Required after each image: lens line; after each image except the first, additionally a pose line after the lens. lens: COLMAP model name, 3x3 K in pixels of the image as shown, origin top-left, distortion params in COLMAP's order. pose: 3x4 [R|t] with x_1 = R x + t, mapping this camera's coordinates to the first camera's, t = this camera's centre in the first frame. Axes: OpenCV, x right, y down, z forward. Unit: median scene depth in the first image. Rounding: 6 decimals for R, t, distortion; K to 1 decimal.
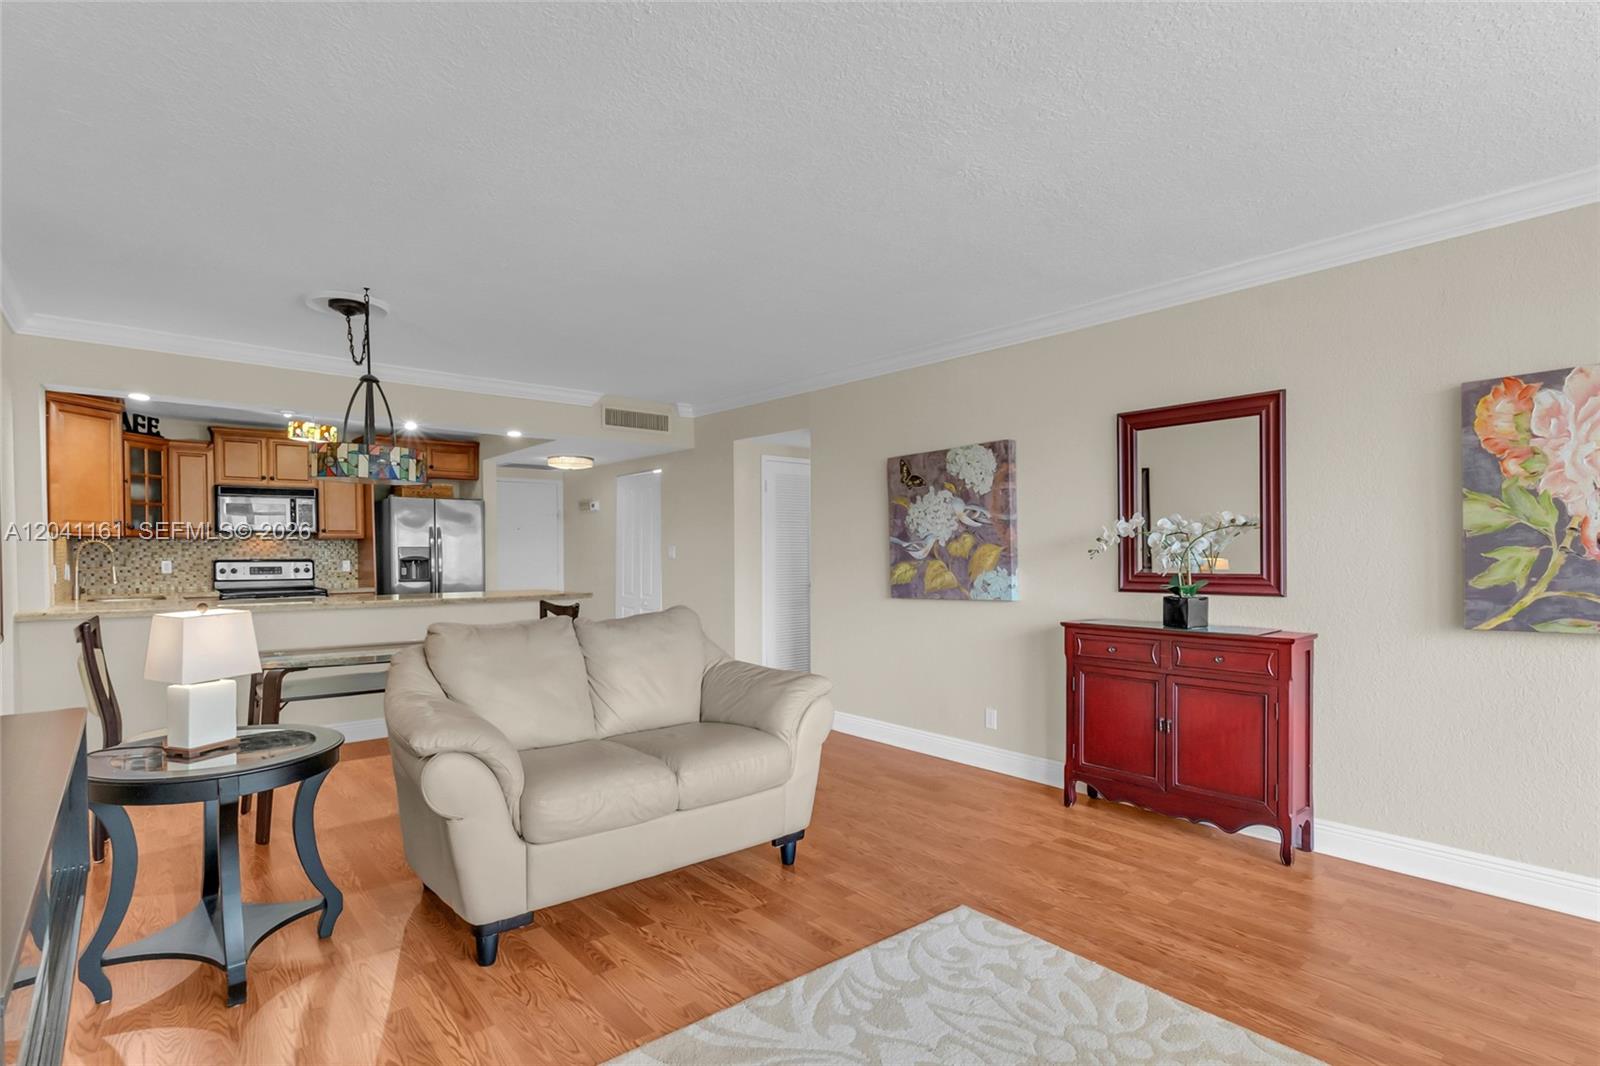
lens RADIAL K [[778.9, 0, 787.3], [0, 778.9, 559.2], [0, 0, 1]] dist [0.000176, -0.000544]
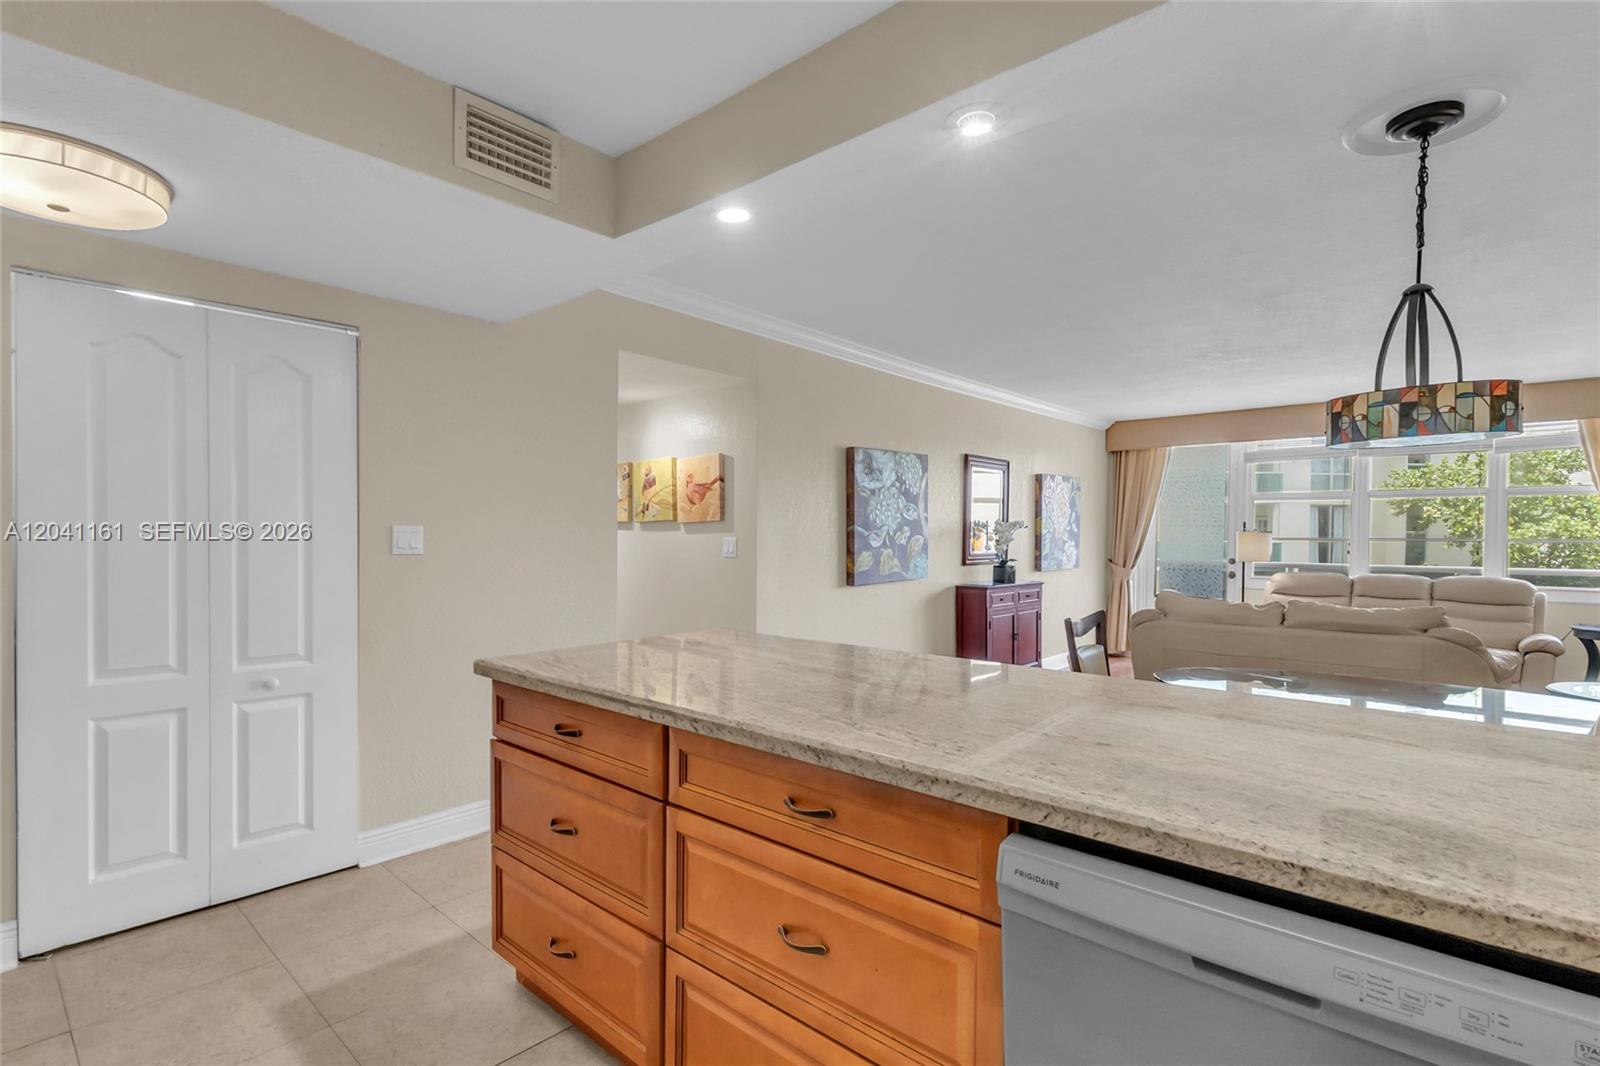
lens RADIAL K [[773.3, 0, 796.4], [0, 773.3, 547.3], [0, 0, 1]] dist [0.001390, 0.000695]
pose [[-0.135141, -0.011839, 0.990756, -0.668074], [0.003904, 0.999914, 0.012481, -0.010646], [-0.990819, 0.005555, -0.135083, 0.958860]]
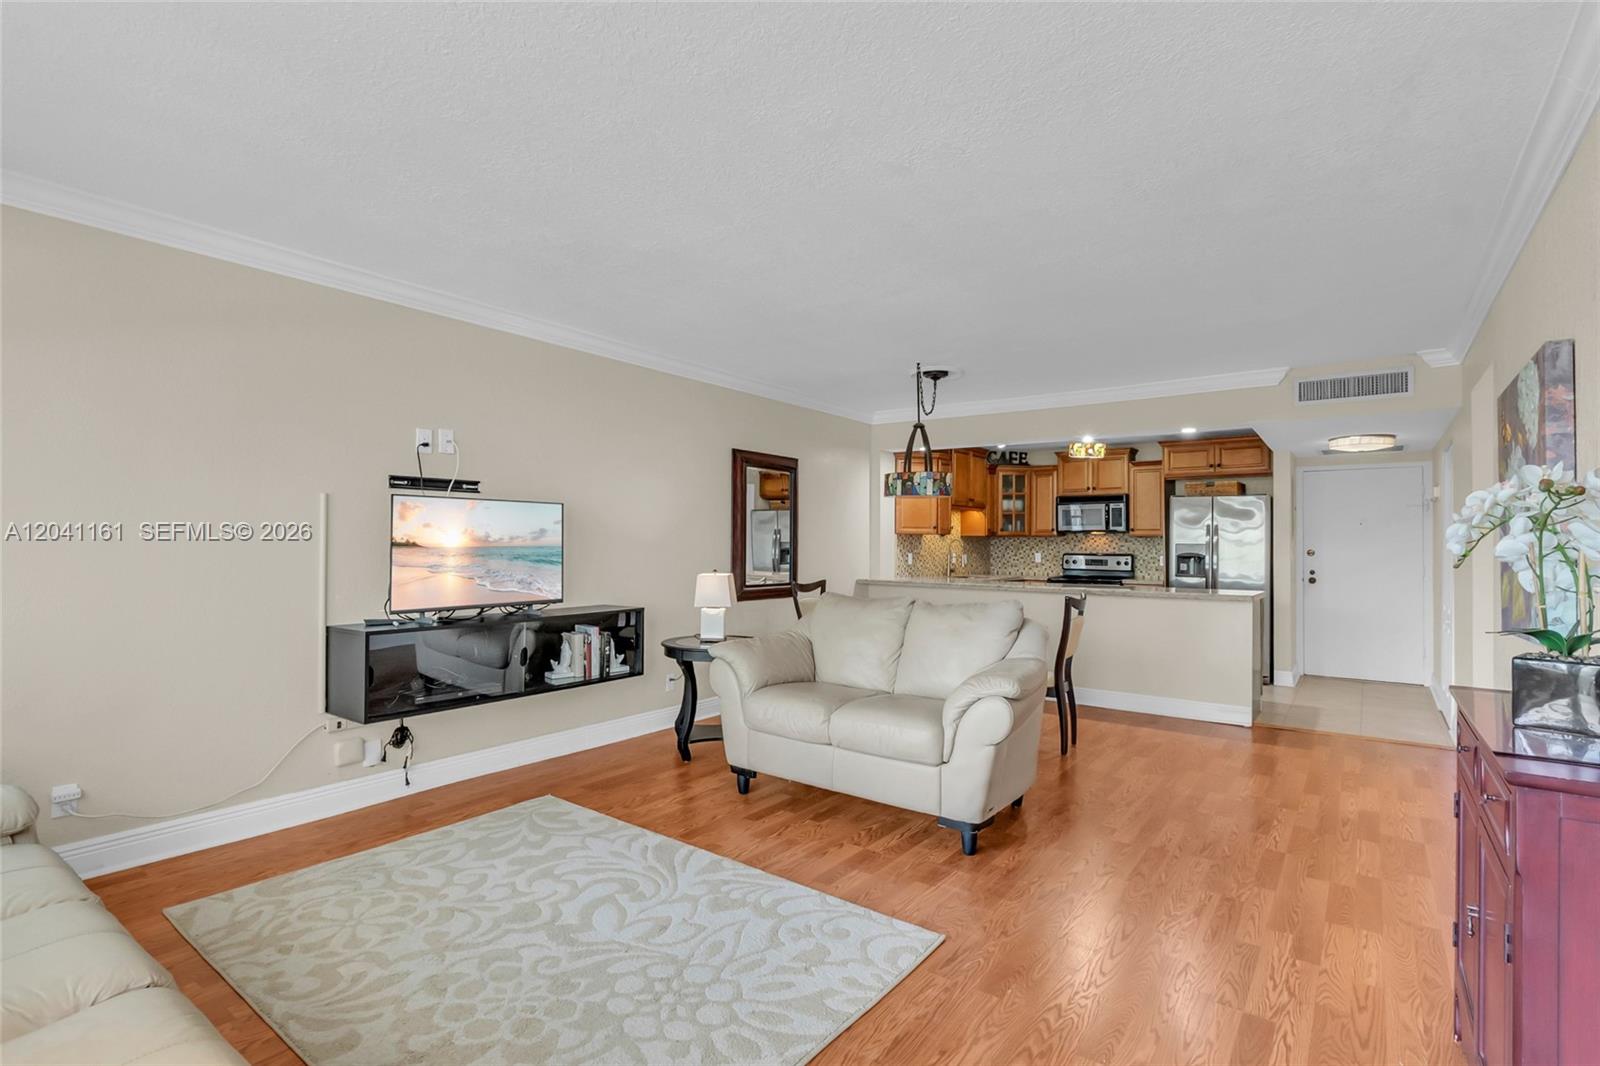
lens RADIAL K [[777.5, 0, 791.5], [0, 777.5, 536.8], [0, 0, 1]] dist [0.003932, 0.000613]
pose [[0.232104, -0.005016, -0.972678, 0.468168], [-0.019802, 0.999755, -0.009881, -0.004928], [0.972489, 0.021555, 0.231948, 0.262288]]
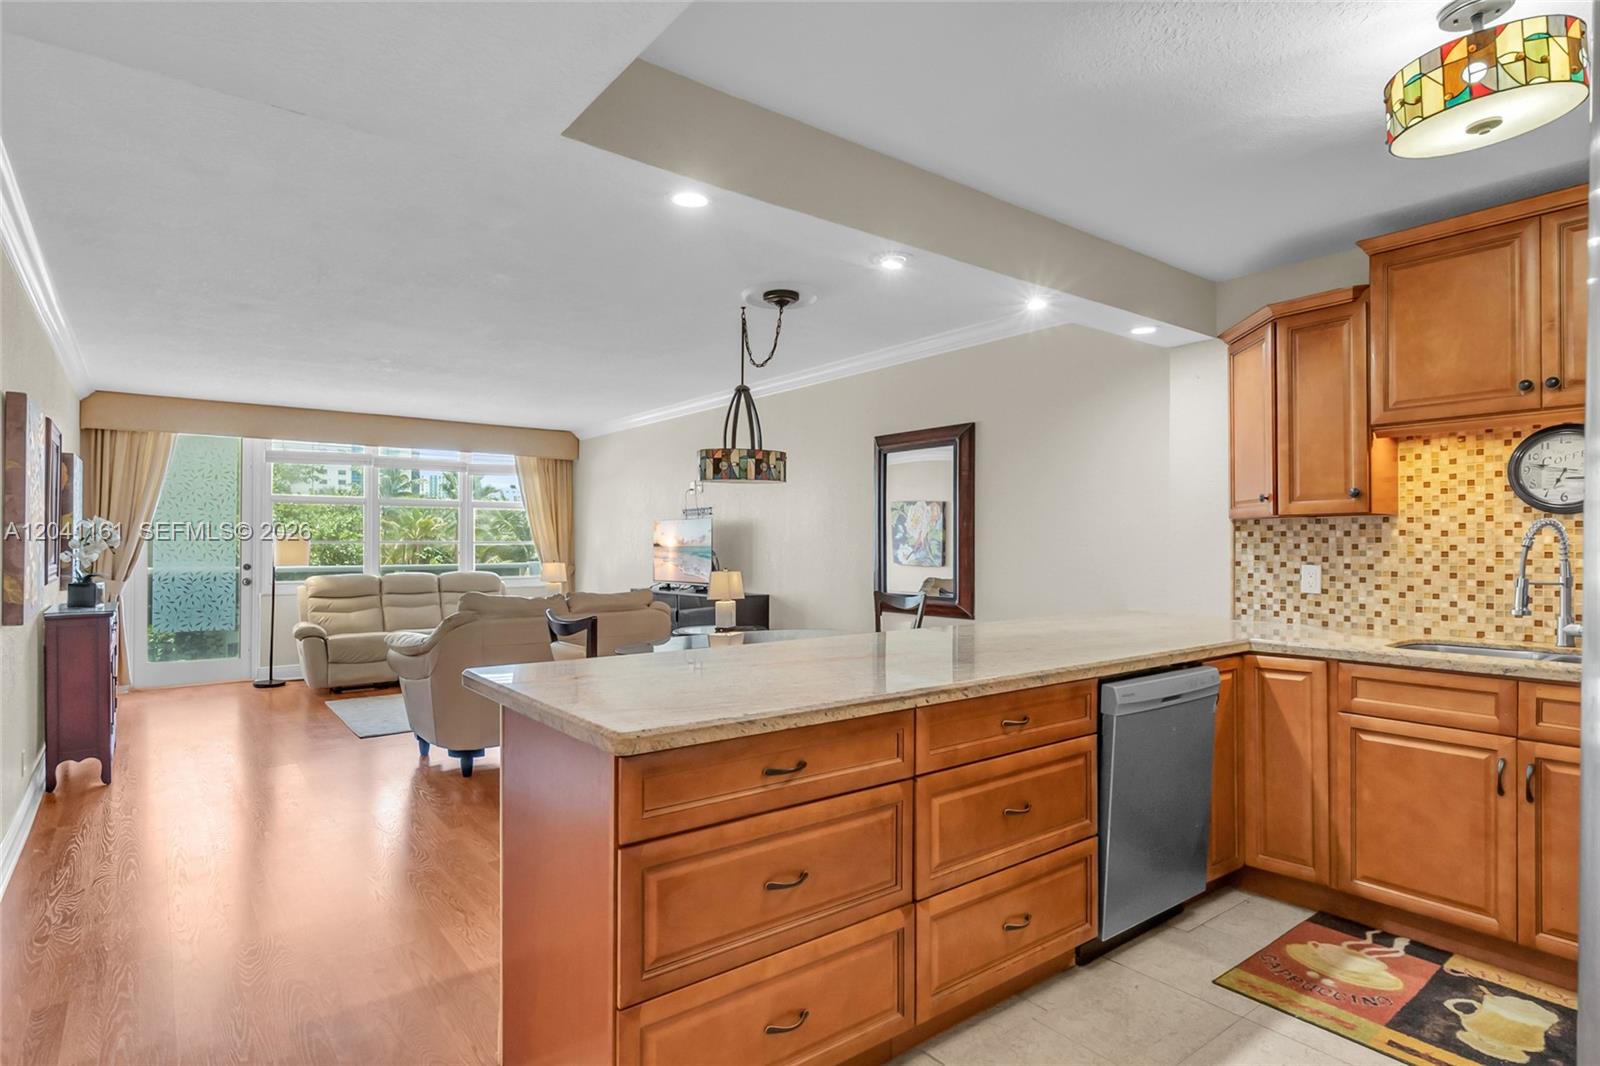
lens RADIAL K [[833.3, 0, 775.9], [0, 833.3, 534.9], [0, 0, 1]] dist [0.000977, -0.000014]
pose [[-0.998494, 0.002982, 0.054771, -0.381657], [0.002973, 0.999996, -0.000244, -0.014741], [-0.054772, -0.000081, -0.998499, 1.277203]]
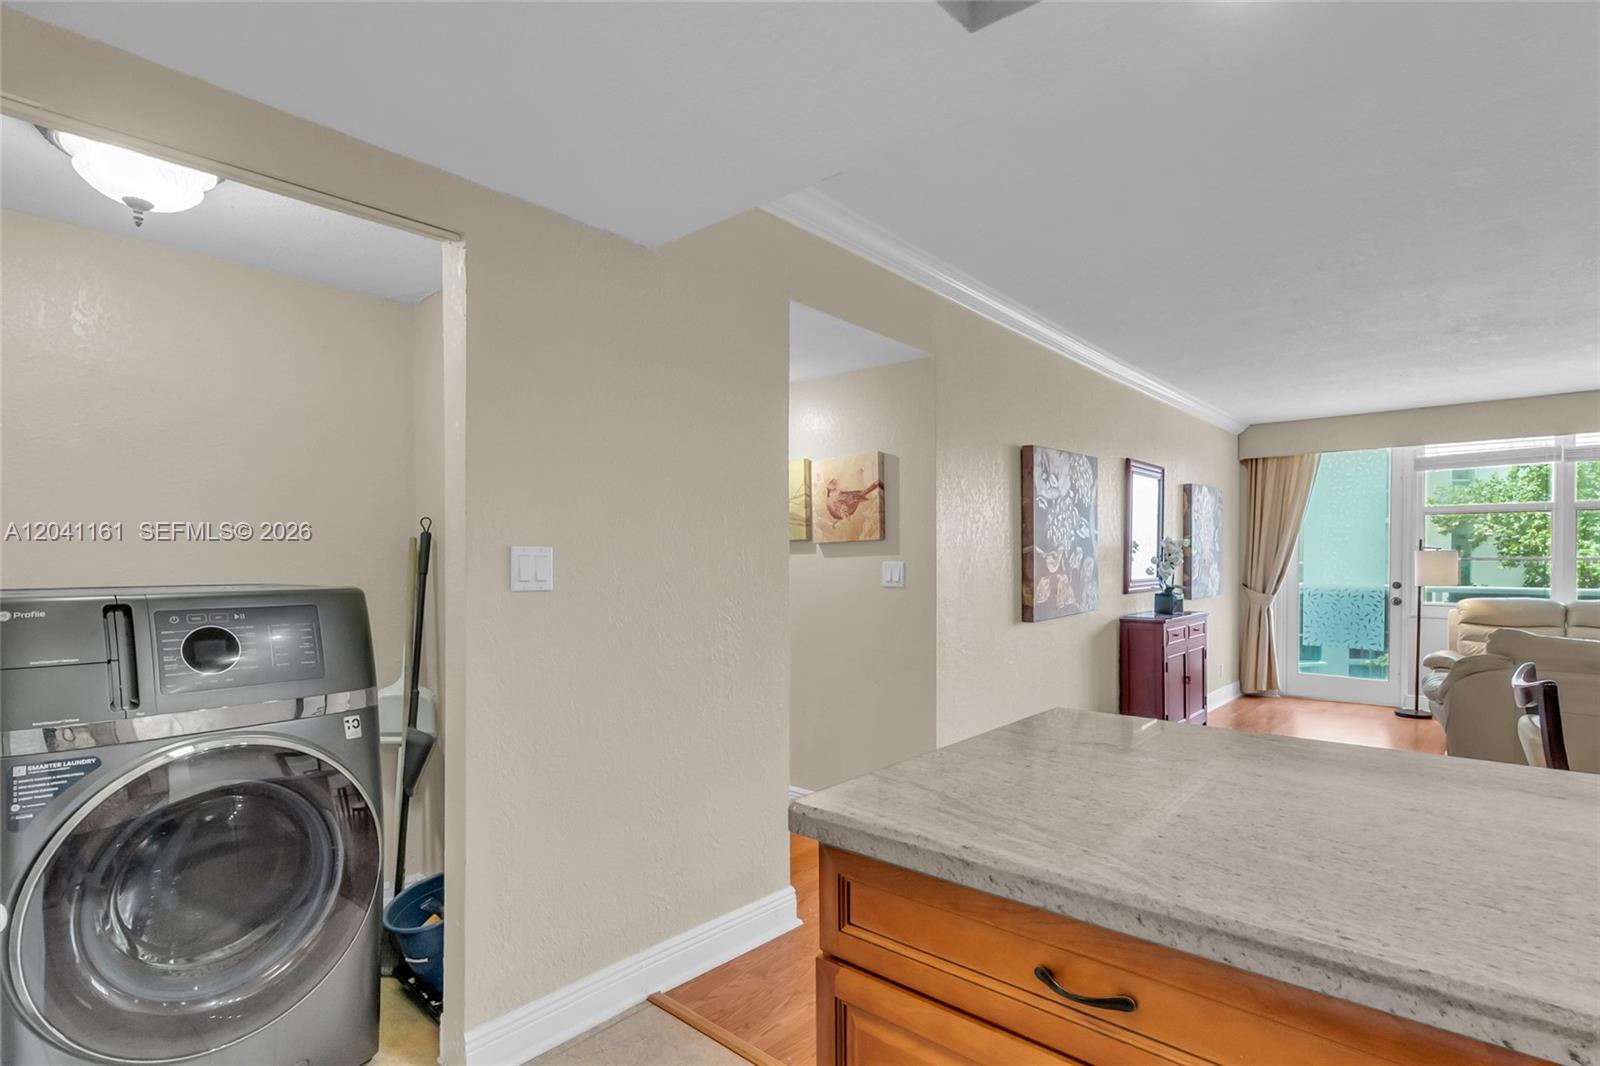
lens RADIAL K [[796.7, 0, 803.9], [0, 796.7, 566.5], [0, 0, 1]] dist [0.000741, -0.000441]
pose [[-0.152916, -0.004514, 0.988229, -0.496024], [0.010766, 0.999923, 0.006233, -0.011723], [-0.988180, 0.011593, -0.152856, 1.072330]]
